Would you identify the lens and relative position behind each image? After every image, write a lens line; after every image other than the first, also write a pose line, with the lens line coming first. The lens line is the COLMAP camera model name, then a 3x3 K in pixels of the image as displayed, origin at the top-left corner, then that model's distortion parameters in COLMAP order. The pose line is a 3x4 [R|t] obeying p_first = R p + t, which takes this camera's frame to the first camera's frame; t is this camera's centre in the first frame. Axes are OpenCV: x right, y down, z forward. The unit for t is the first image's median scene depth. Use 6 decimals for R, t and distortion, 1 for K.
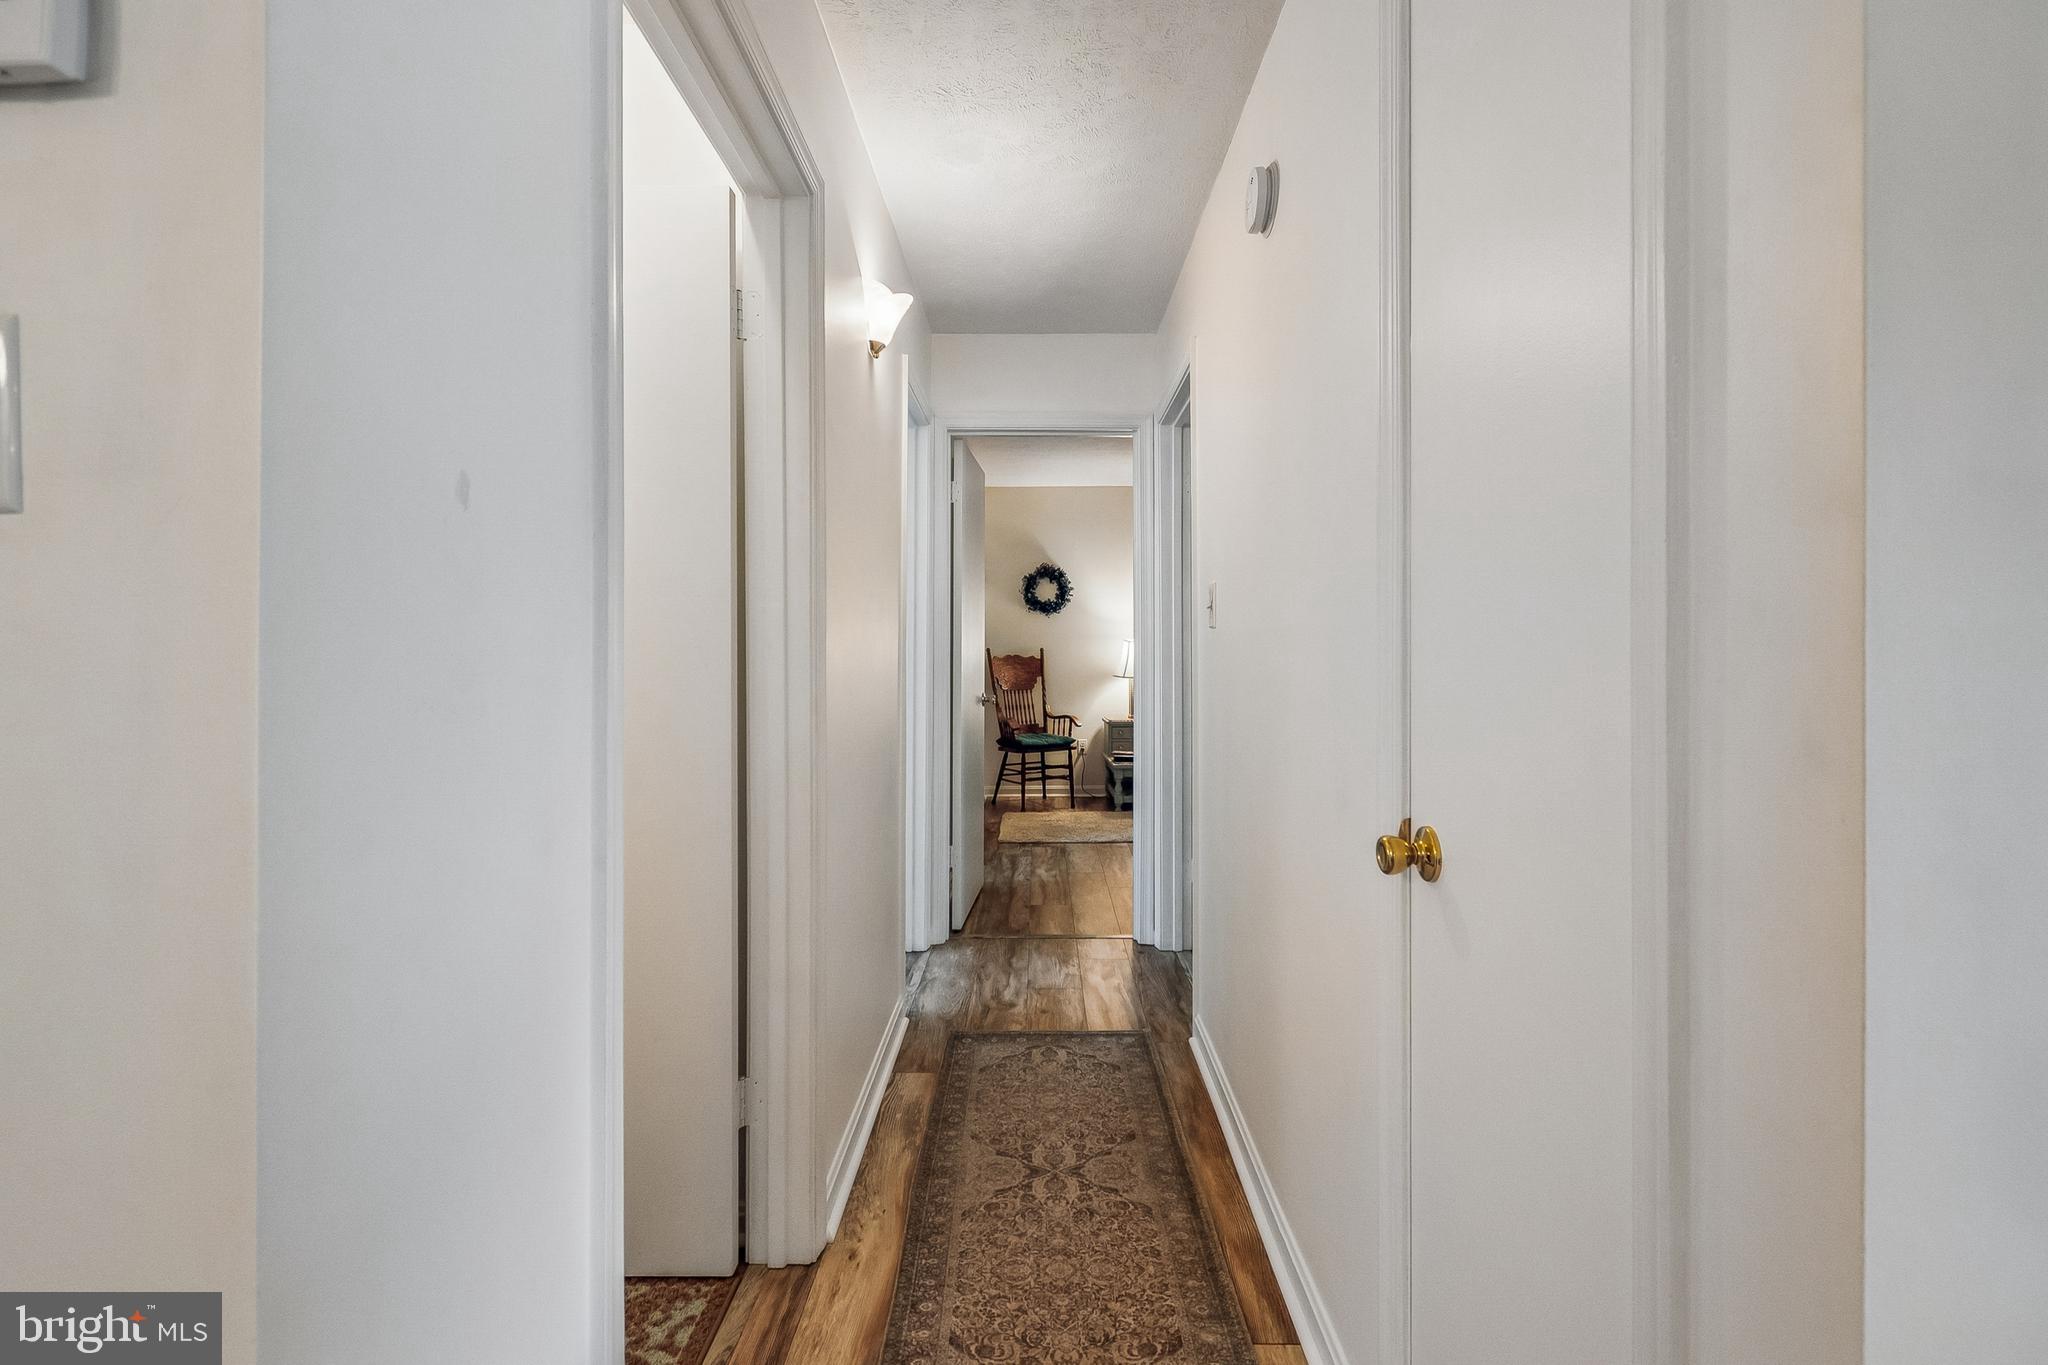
lens RADIAL K [[920.4, 0, 1025.1], [0, 920.4, 663.6], [0, 0, 1]] dist [0.007511, -0.003514]
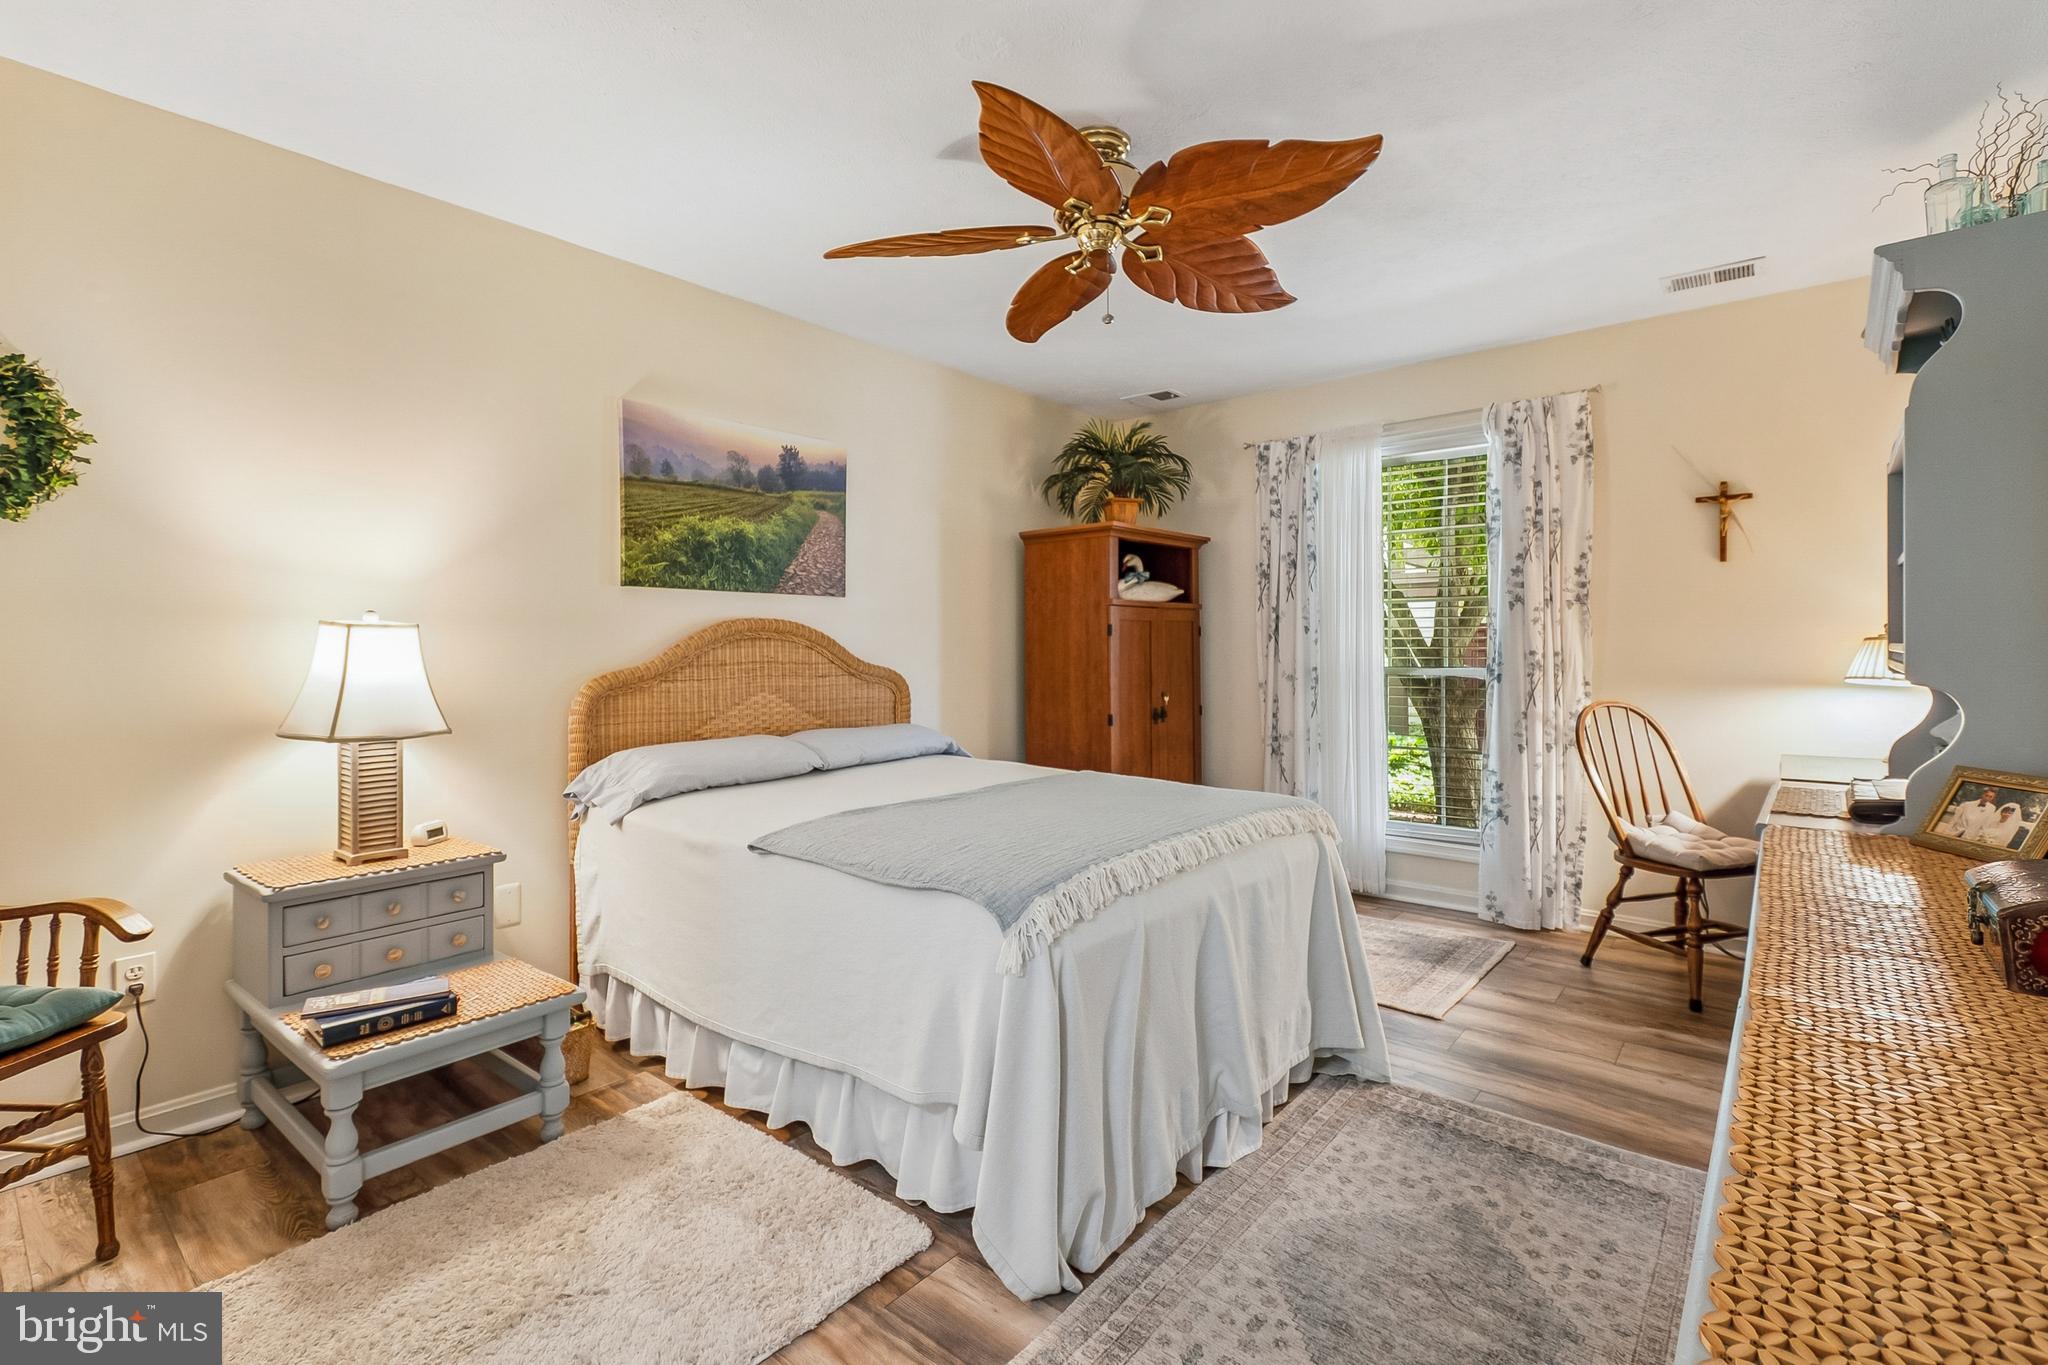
lens RADIAL K [[920.4, 0, 1029.3], [0, 920.4, 668.1], [0, 0, 1]] dist [0.007511, -0.003514]
pose [[0.630655, -0.005973, 0.776040, 0.013706], [0.005234, 0.999980, 0.003443, -0.010568], [-0.776046, 0.001891, 0.630674, 0.617431]]
